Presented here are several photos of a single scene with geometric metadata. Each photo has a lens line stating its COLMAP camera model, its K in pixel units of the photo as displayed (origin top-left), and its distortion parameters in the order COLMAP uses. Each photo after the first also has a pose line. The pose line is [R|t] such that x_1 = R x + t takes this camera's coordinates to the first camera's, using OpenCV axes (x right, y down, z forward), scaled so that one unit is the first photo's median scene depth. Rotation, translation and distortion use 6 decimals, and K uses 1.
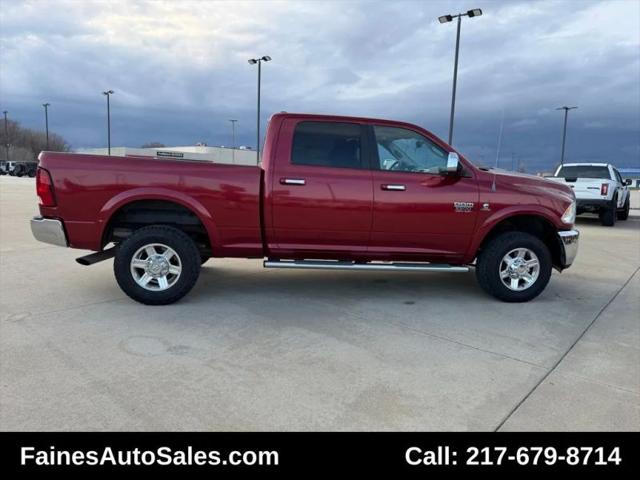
lens RADIAL K [[462.0, 0, 316.6], [0, 462.0, 238.1], [0, 0, 1]] dist [0.042402, -0.053557]
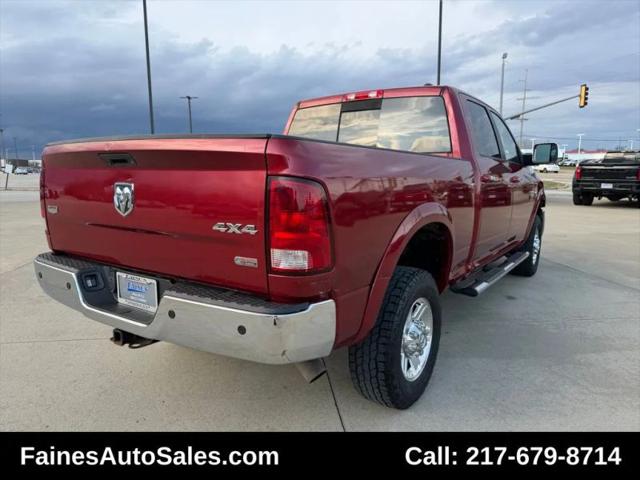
lens RADIAL K [[464.0, 0, 316.6], [0, 464.0, 240.8], [0, 0, 1]] dist [0.028645, -0.026389]
pose [[0.657410, -0.148900, 0.738675, -0.761863], [0.123050, 0.988337, 0.089714, -0.113892], [-0.743418, 0.031915, 0.668065, 0.638466]]
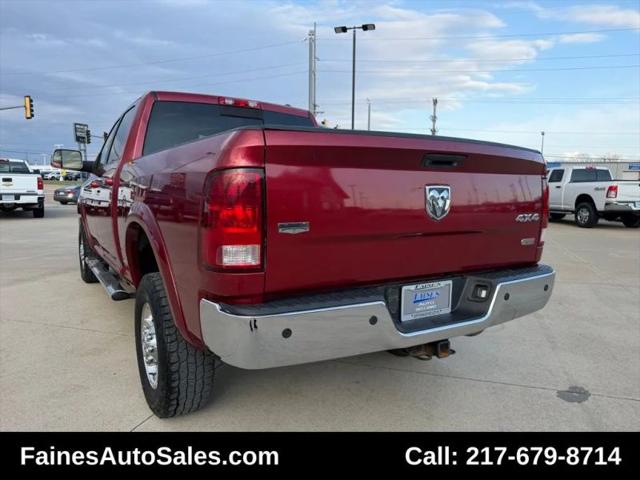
lens RADIAL K [[467.3, 0, 315.6], [0, 467.3, 253.2], [0, 0, 1]] dist [0.011291, -0.004602]
pose [[-0.407138, -0.169846, 0.897436, -0.886330], [0.103125, 0.967727, 0.229933, -0.196165], [-0.907526, 0.186163, -0.376483, 1.302473]]
